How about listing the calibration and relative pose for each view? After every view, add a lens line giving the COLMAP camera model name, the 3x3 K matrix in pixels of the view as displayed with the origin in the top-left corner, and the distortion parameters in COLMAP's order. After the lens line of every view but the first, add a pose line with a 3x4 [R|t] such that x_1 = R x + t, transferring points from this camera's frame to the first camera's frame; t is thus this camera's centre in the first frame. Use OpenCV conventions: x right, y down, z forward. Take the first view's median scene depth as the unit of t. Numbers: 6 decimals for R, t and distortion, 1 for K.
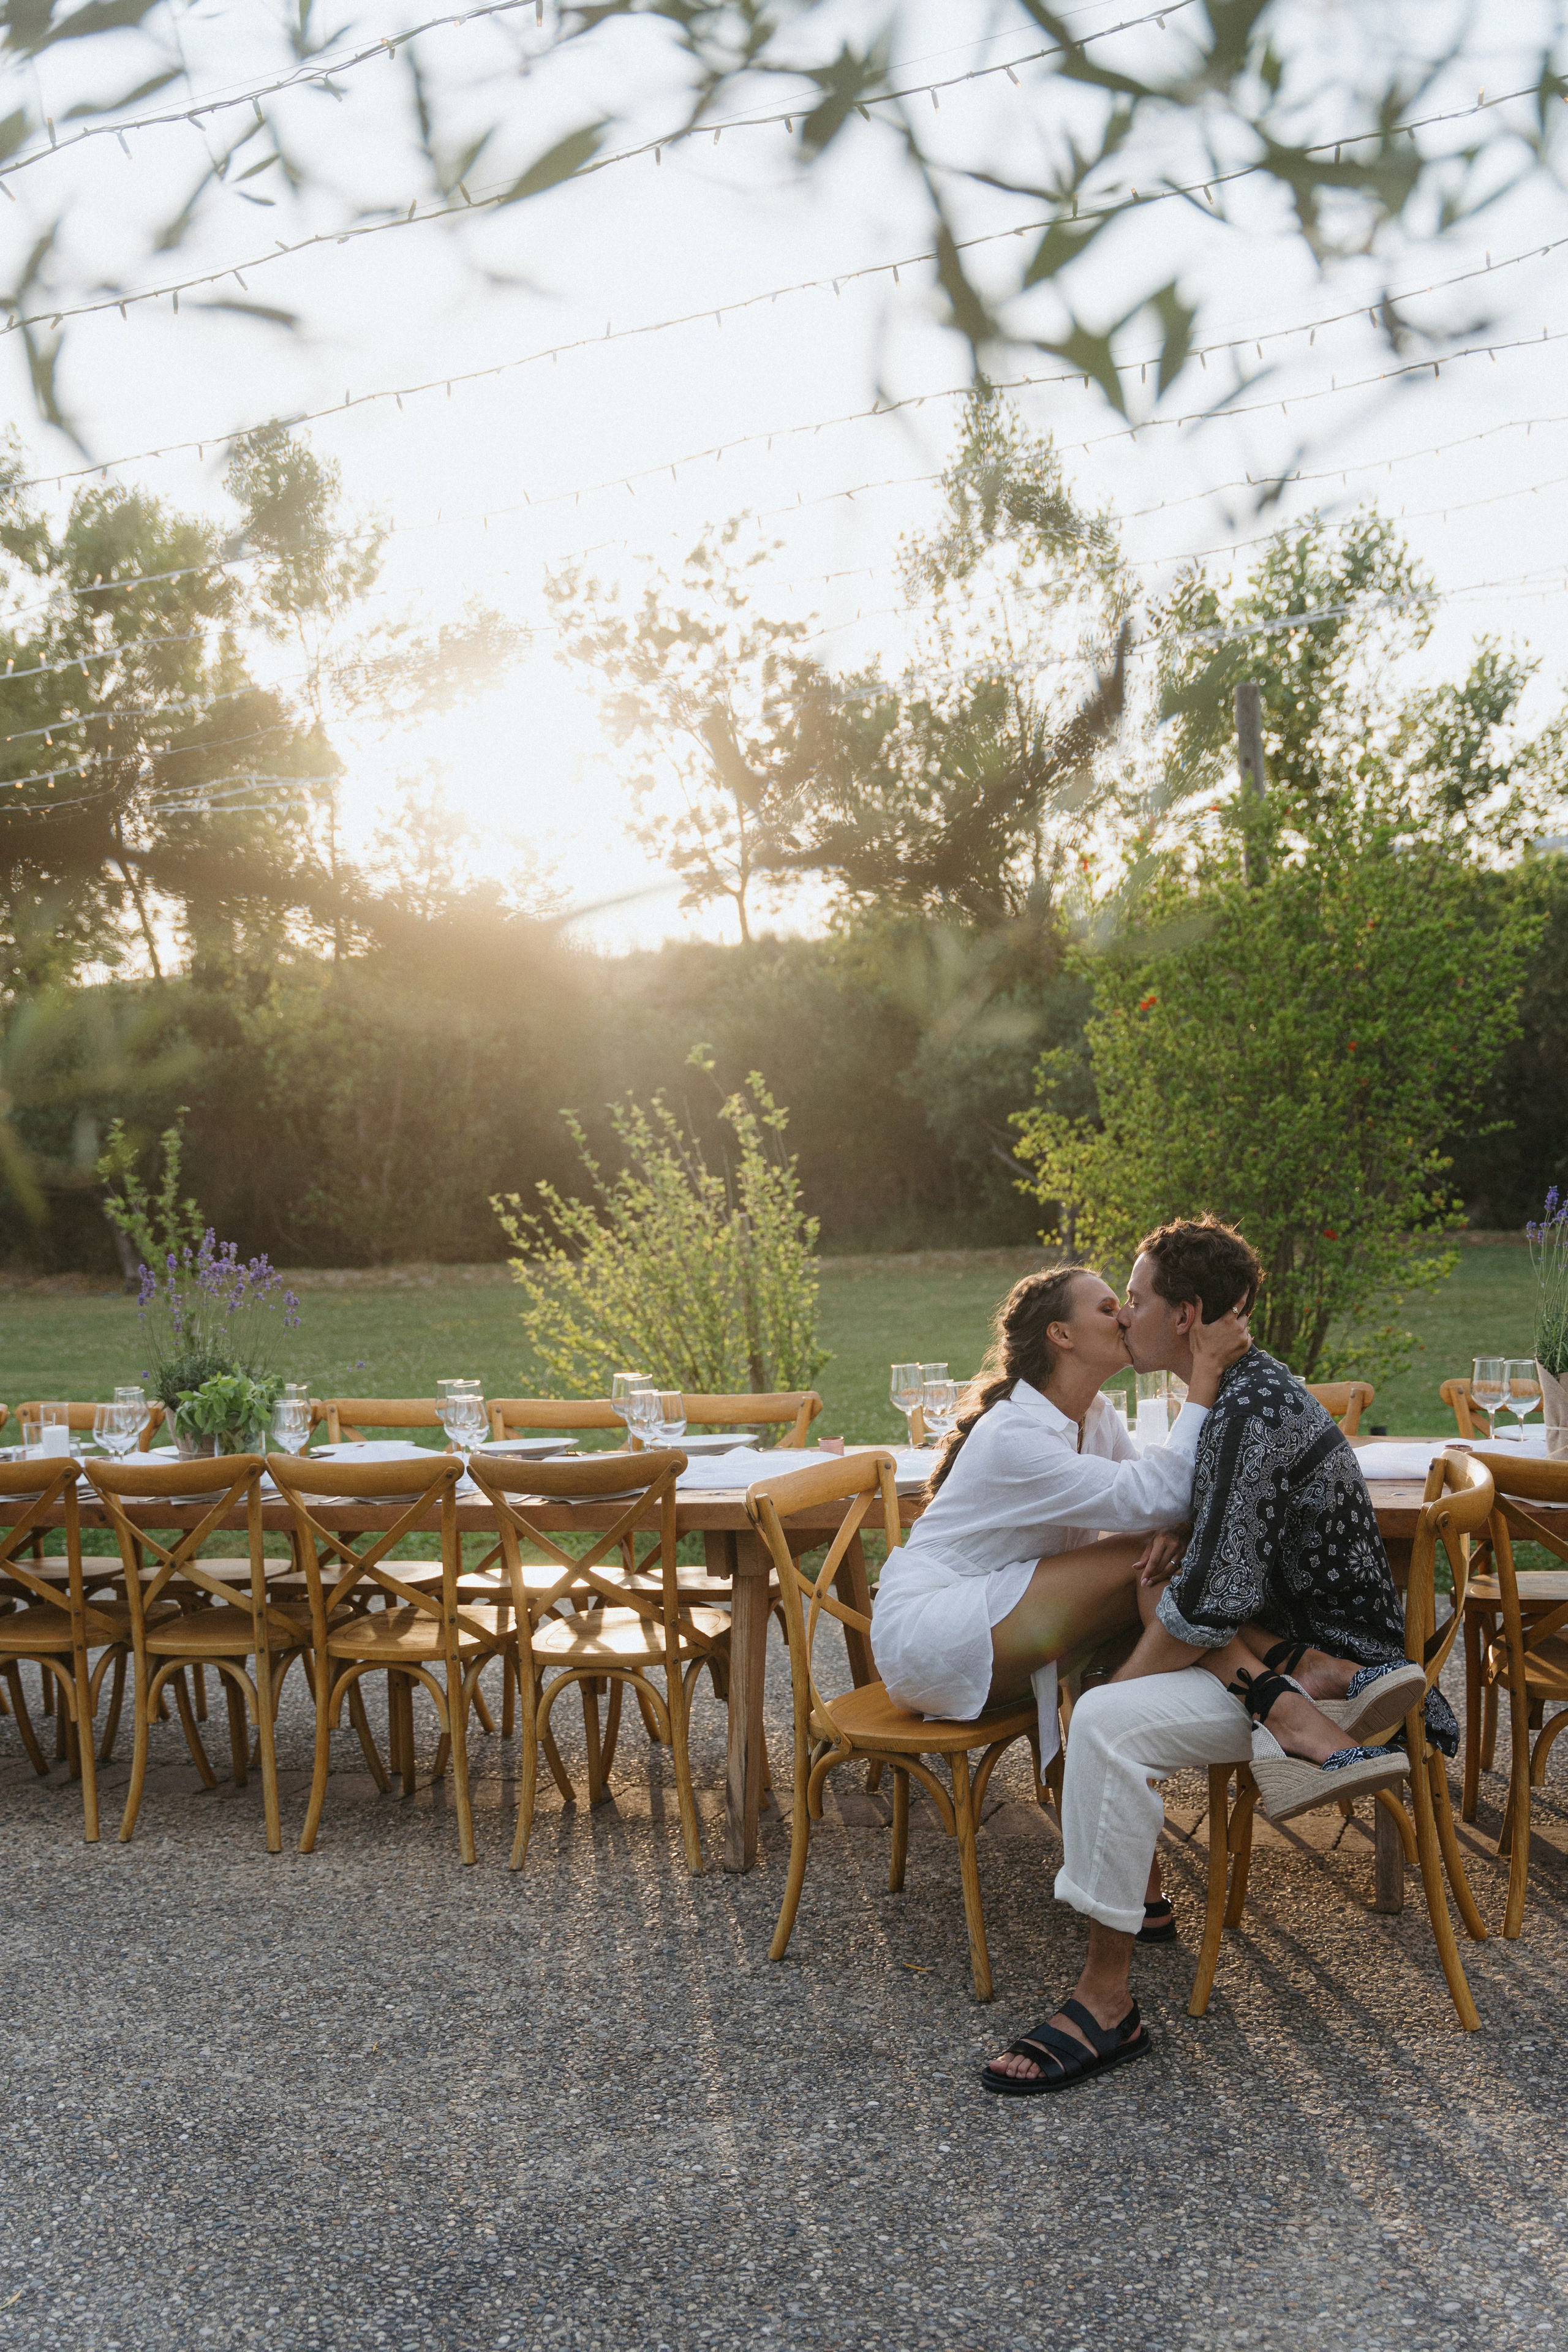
lens RADIAL K [[2440.1, 0, 784.0], [0, 2440.1, 1176.0], [0, 0, 1]] dist [0.002824, 0.038814]
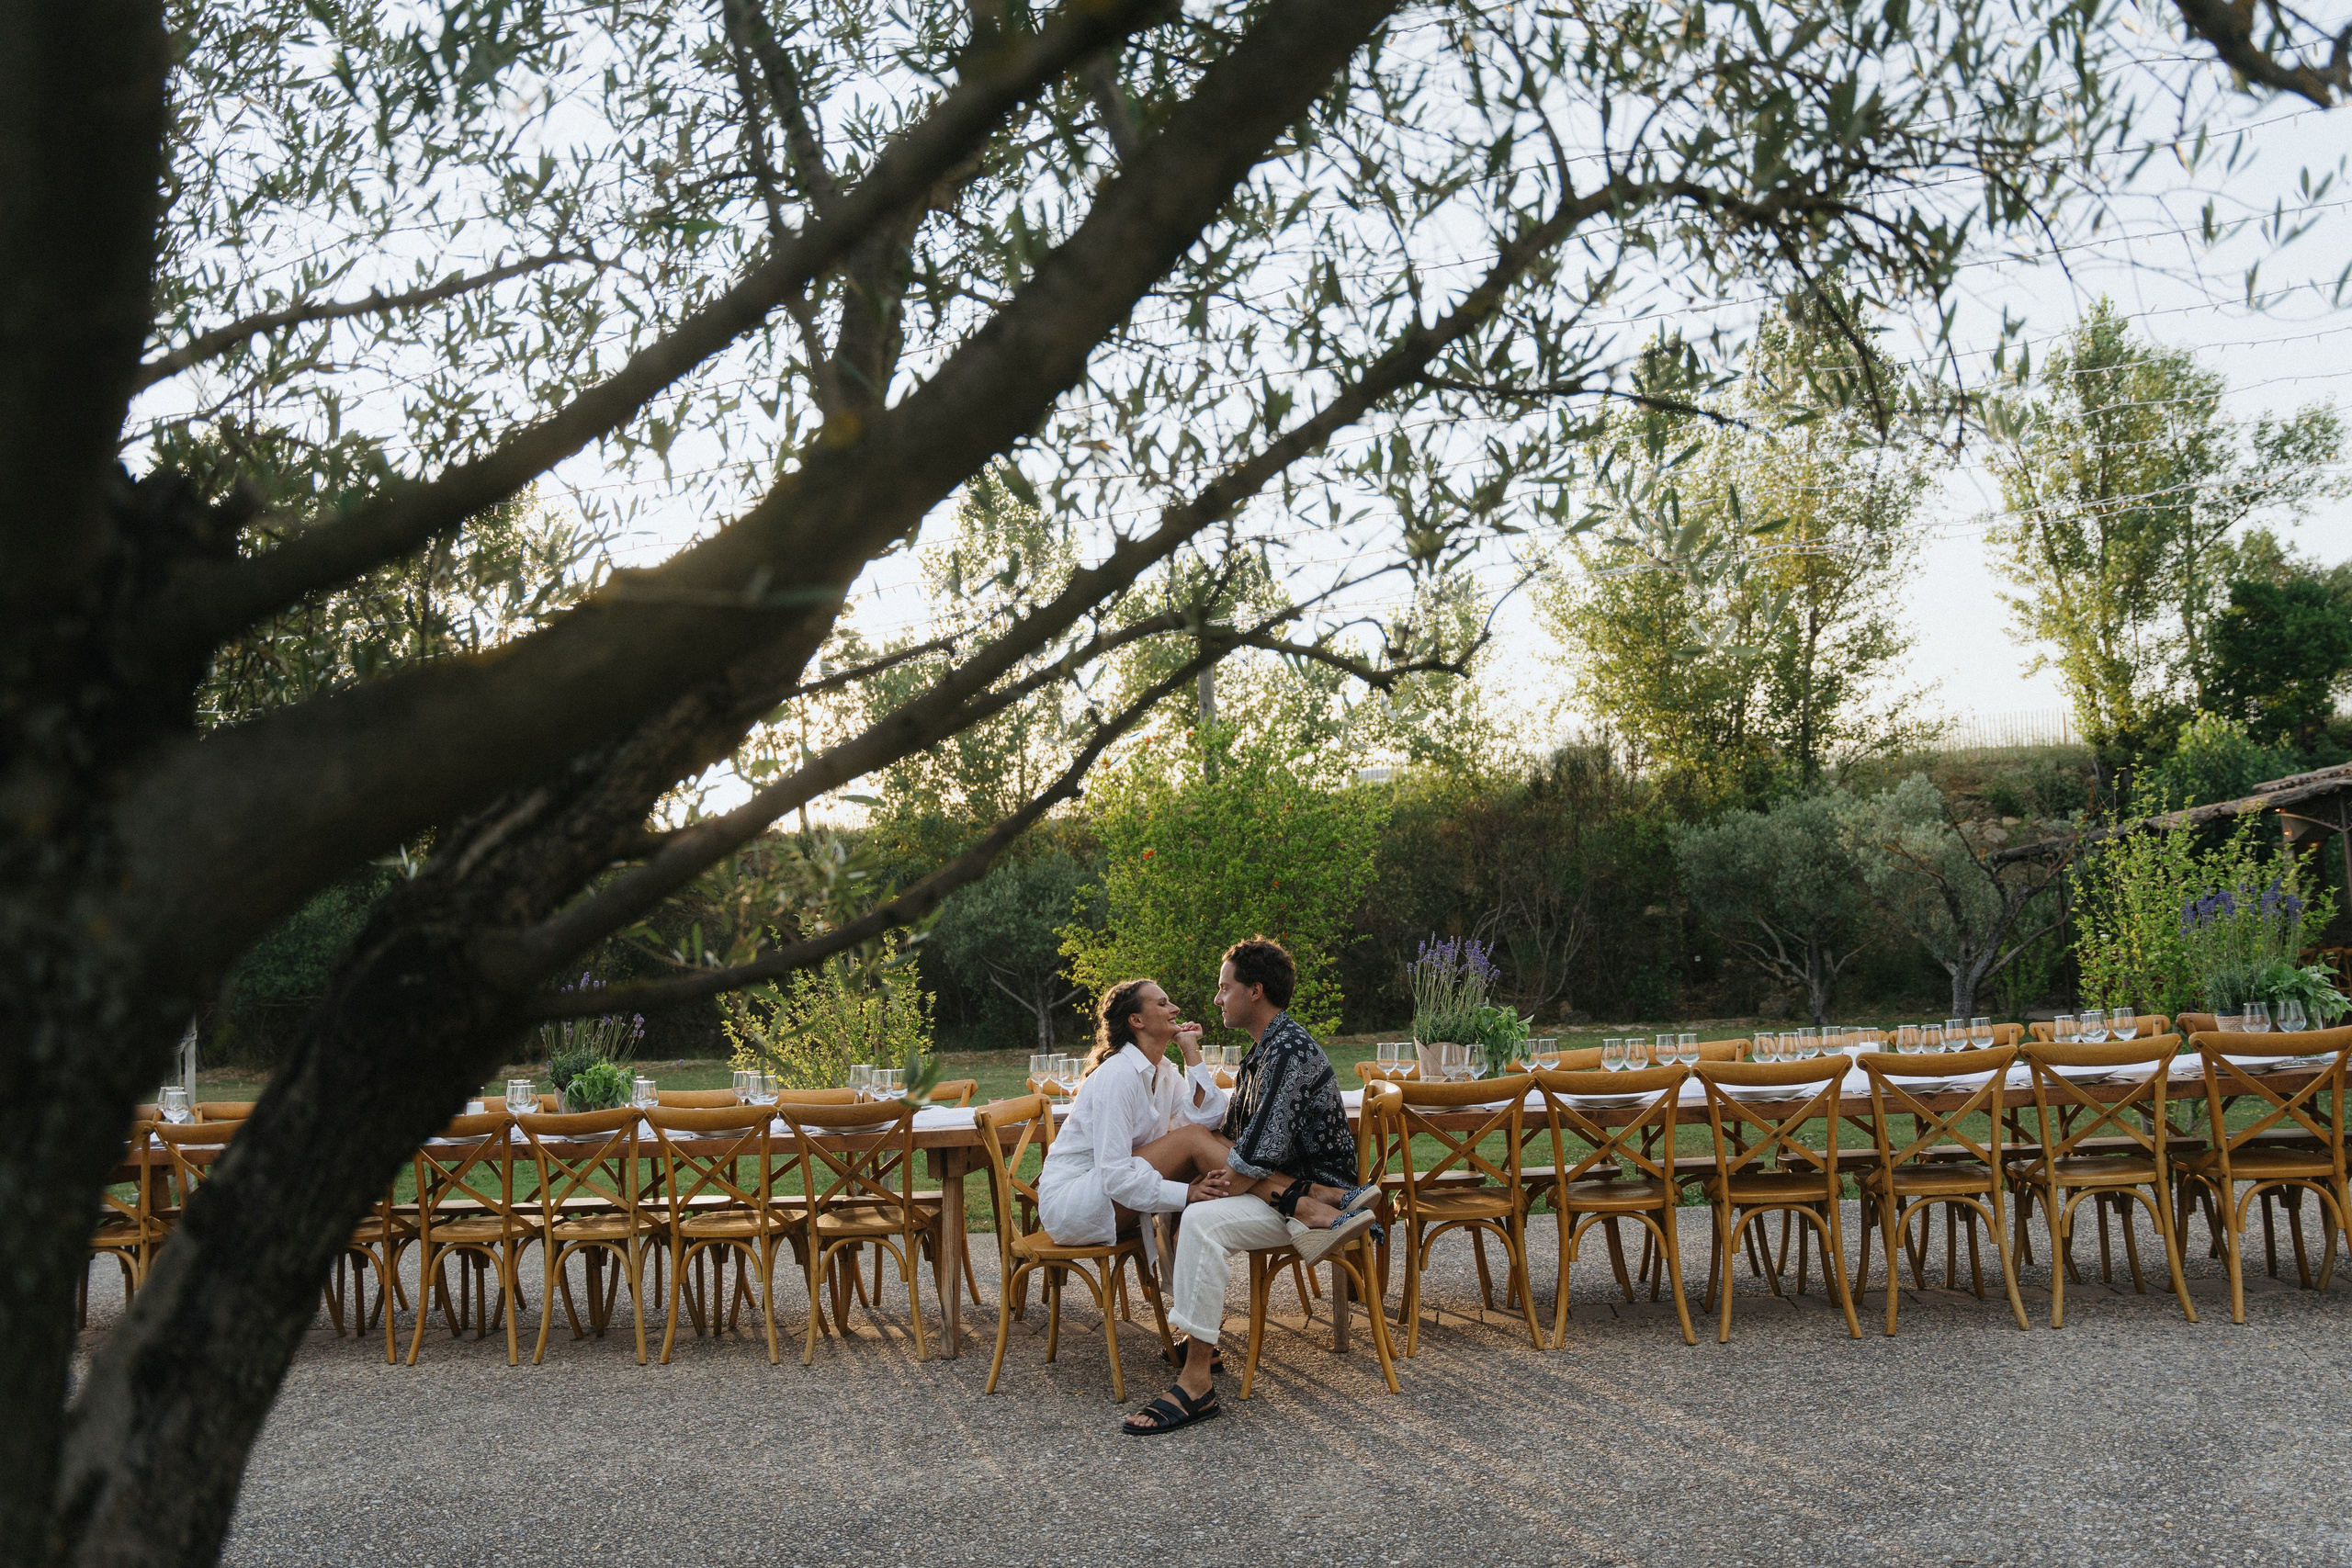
lens RADIAL K [[1825.6, 0, 1176.0], [0, 1825.6, 784.0], [0, 0, 1]] dist [-0.109379, 0.000055]
pose [[0.978771, 0.026307, 0.203264, -0.122934], [-0.000090, 0.991784, -0.127927, 0.057258], [-0.204959, 0.125193, 0.970731, -0.240253]]
